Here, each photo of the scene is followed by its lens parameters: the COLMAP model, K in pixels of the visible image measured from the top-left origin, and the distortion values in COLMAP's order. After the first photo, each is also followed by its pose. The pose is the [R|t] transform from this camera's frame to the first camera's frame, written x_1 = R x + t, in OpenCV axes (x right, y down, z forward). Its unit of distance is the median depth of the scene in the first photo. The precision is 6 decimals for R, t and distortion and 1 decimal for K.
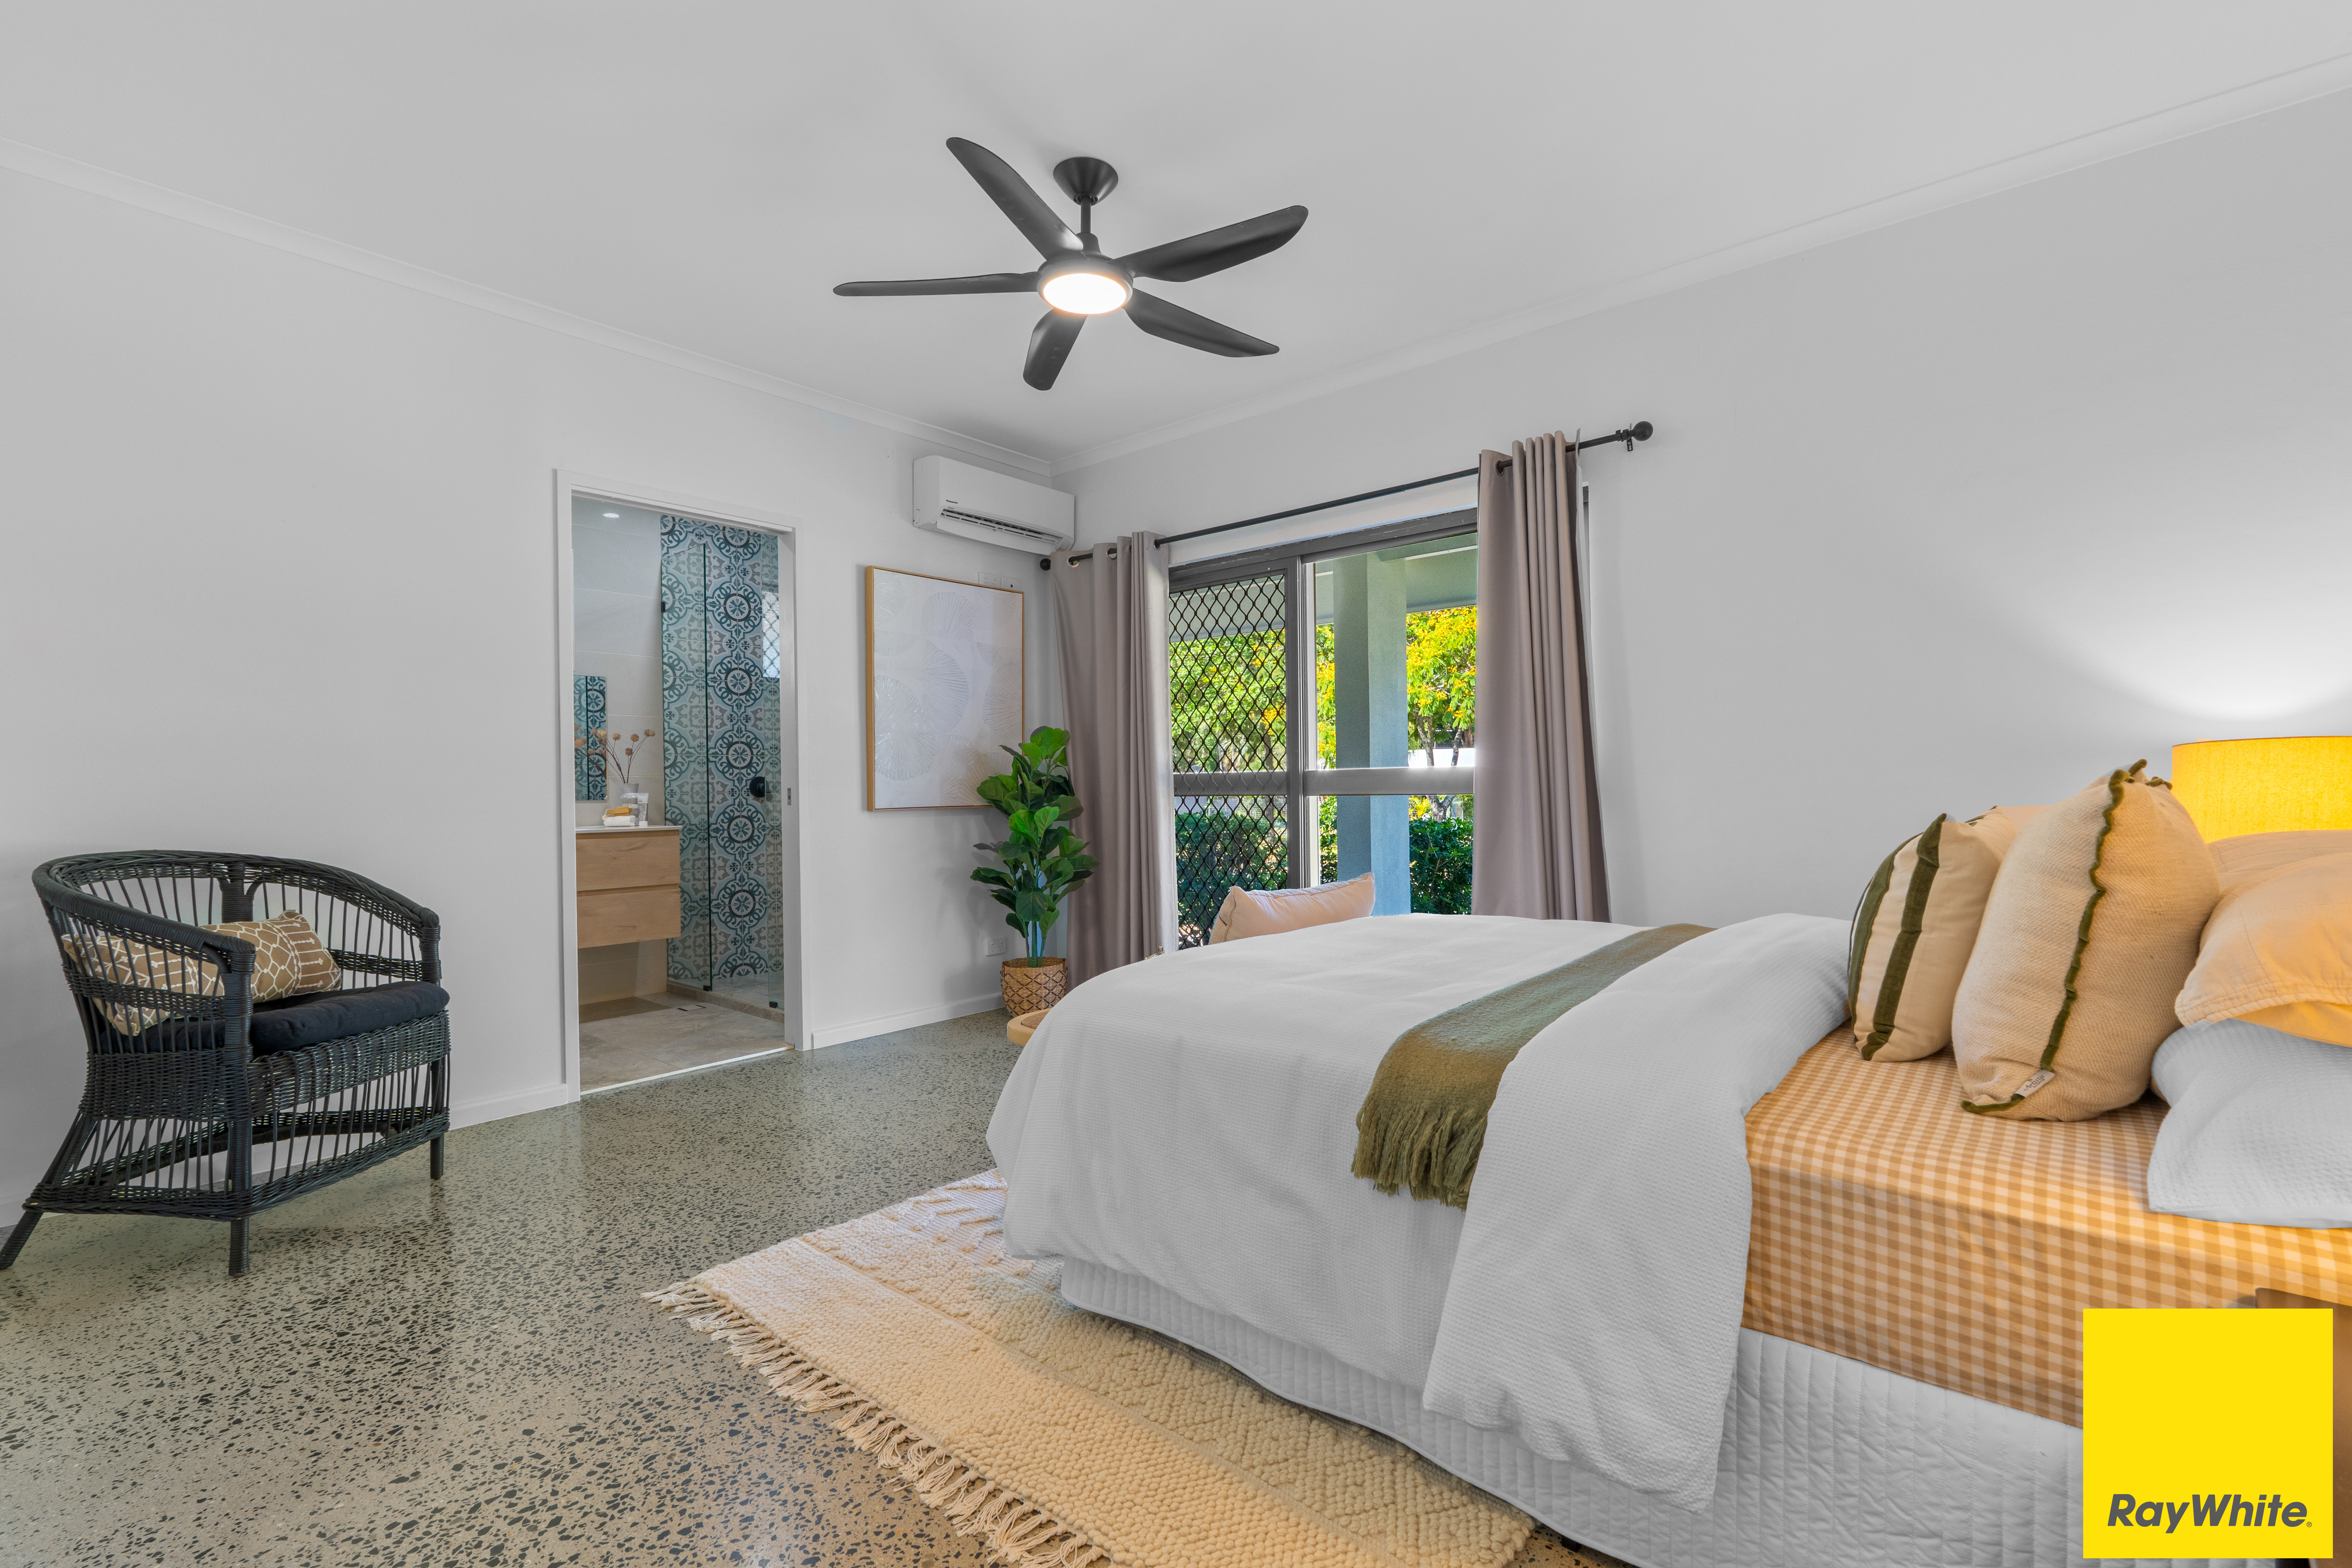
lens RADIAL K [[1030.0, 0, 1168.7], [0, 1030.0, 797.6], [0, 0, 1]] dist [-0.000185, 0.000006]
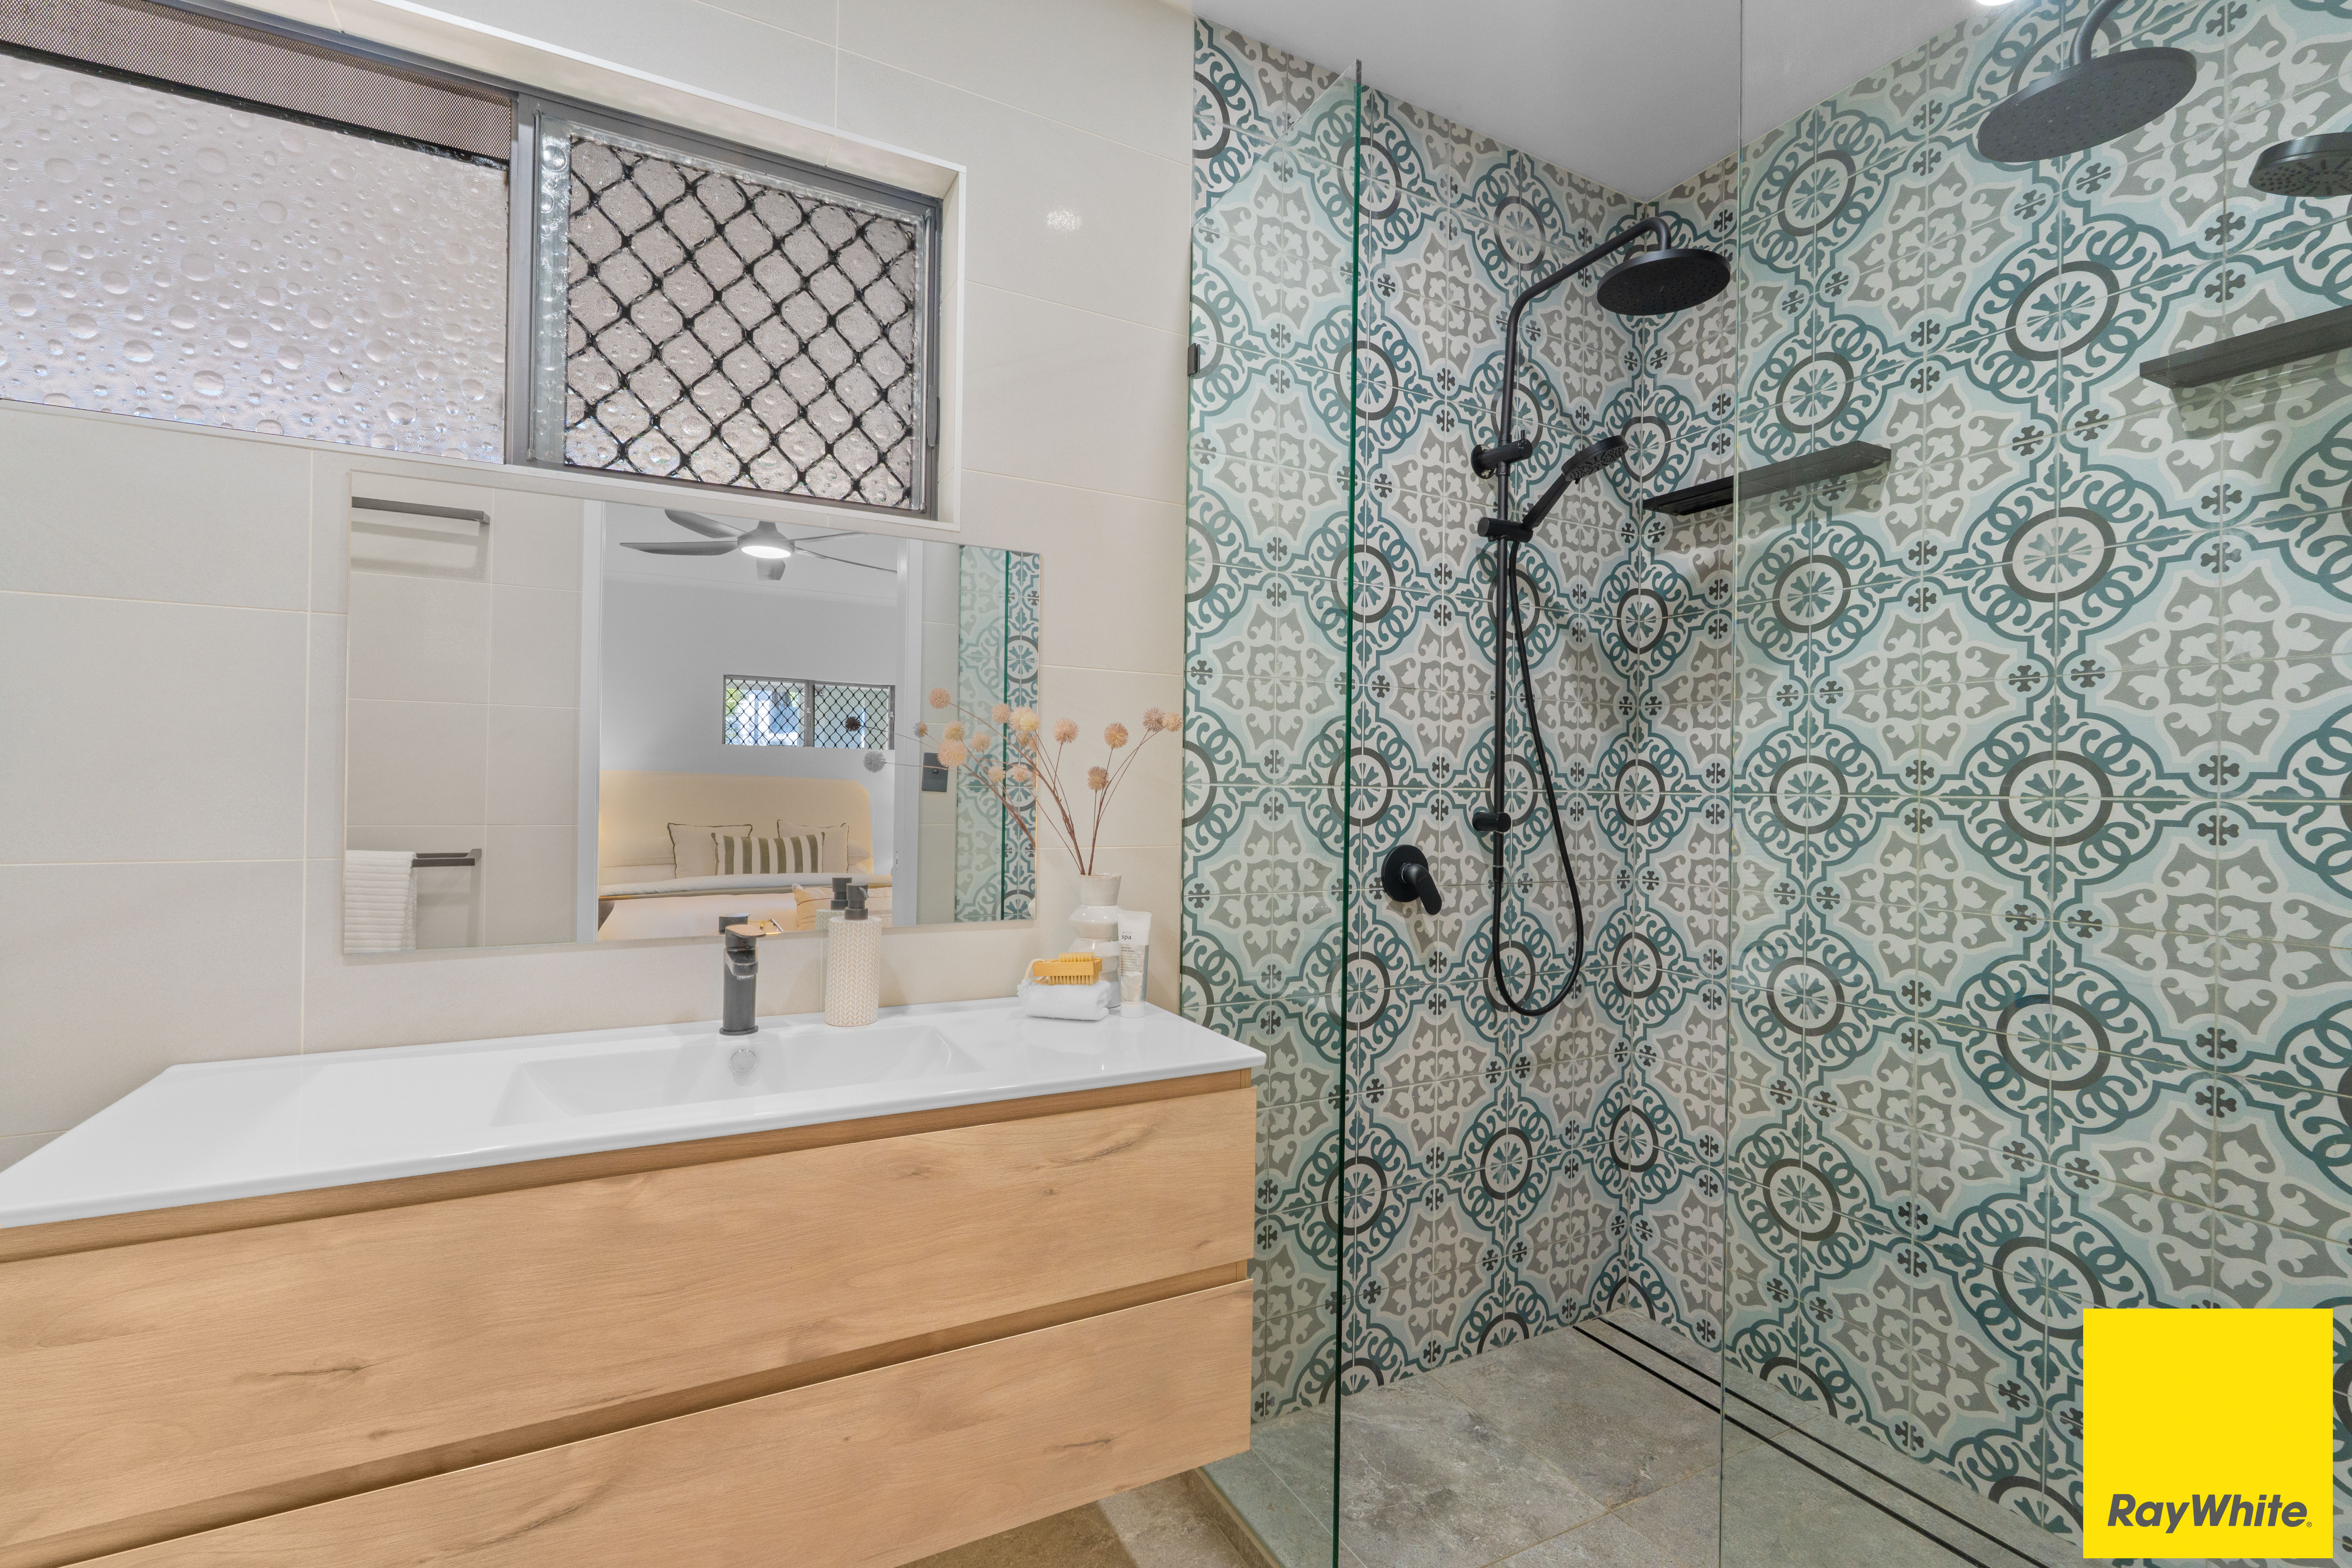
lens RADIAL K [[1030.0, 0, 1168.7], [0, 1030.0, 797.6], [0, 0, 1]] dist [-0.000185, 0.000006]
pose [[0.927925, 0.023178, -0.372045, -0.385868], [-0.027355, 0.999608, -0.005952, -0.037241], [0.371761, 0.015701, 0.928196, 0.713695]]
